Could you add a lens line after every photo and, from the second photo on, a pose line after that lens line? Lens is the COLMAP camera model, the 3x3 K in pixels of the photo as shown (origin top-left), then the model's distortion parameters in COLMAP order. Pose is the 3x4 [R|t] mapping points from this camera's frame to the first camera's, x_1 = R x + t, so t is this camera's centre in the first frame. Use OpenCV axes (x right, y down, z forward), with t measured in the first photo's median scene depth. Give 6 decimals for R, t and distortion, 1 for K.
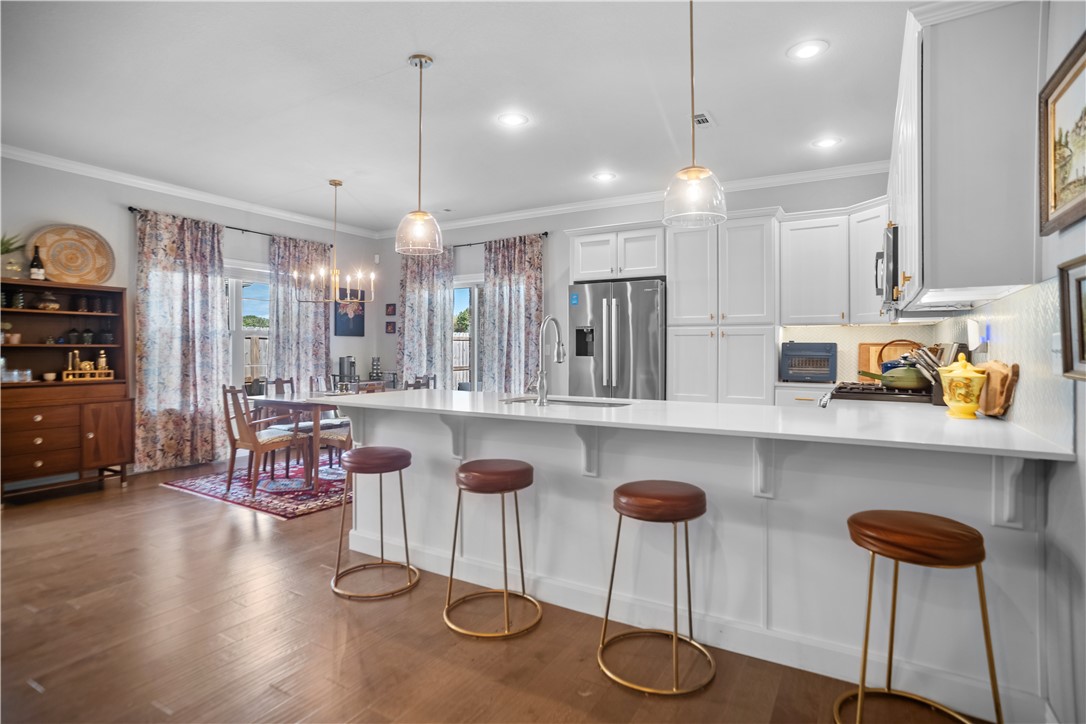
lens RADIAL K [[562.8, 0, 543.3], [0, 562.8, 350.4], [0, 0, 1]] dist [-0.072538, 0.051031]
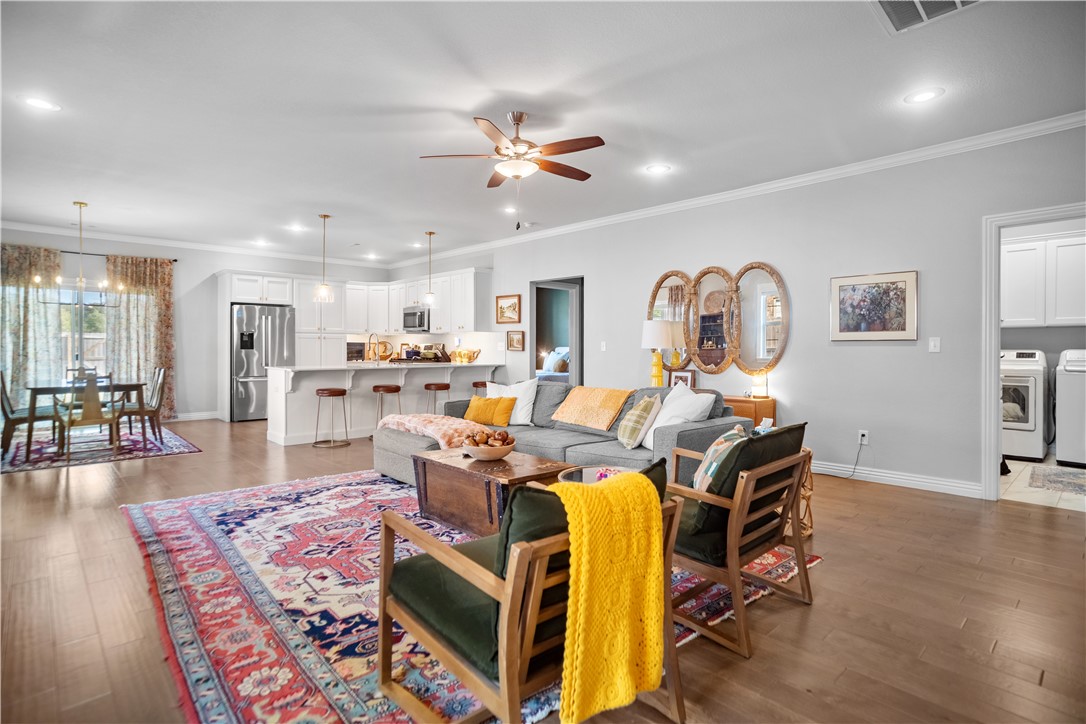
lens RADIAL K [[562.8, 0, 543.3], [0, 562.8, 350.4], [0, 0, 1]] dist [-0.072538, 0.051031]
pose [[0.281487, -0.004308, 0.959555, -1.223662], [0.001222, 0.999991, 0.004131, 0.007035], [-0.959564, 0.000009, 0.281489, -0.278069]]
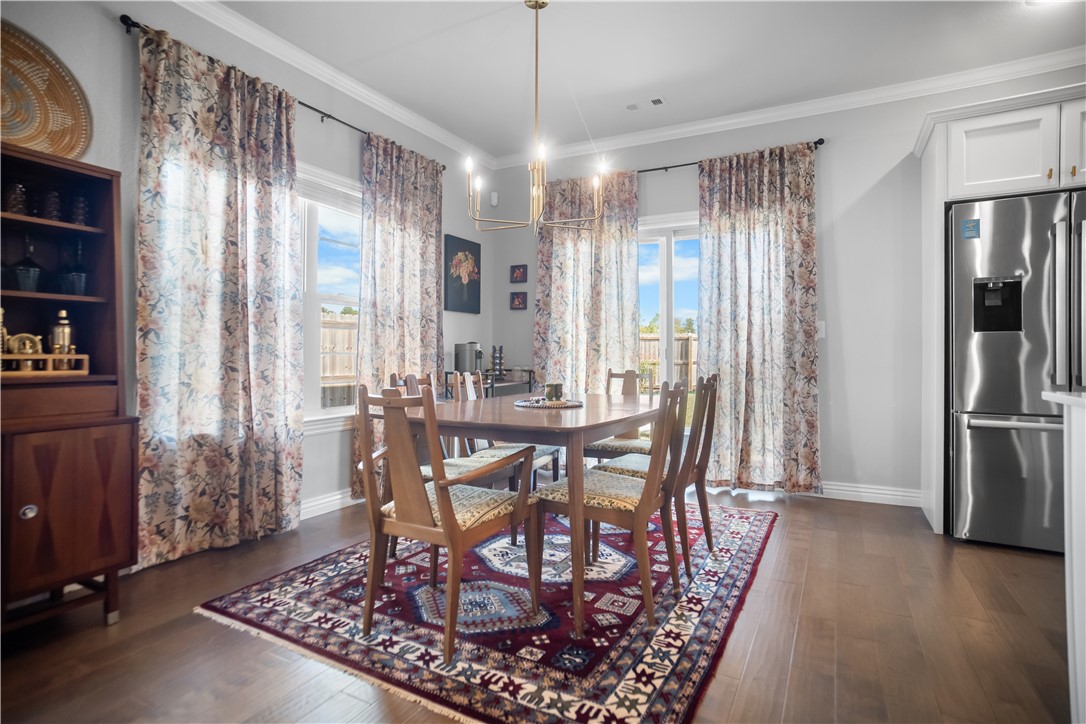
lens RADIAL K [[562.8, 0, 543.3], [0, 562.8, 350.4], [0, 0, 1]] dist [-0.072538, 0.051031]
pose [[0.999132, 0.000935, 0.041643, -0.389149], [-0.000580, 0.999963, -0.008527, 0.032803], [-0.041649, 0.008495, 0.999096, 0.484482]]
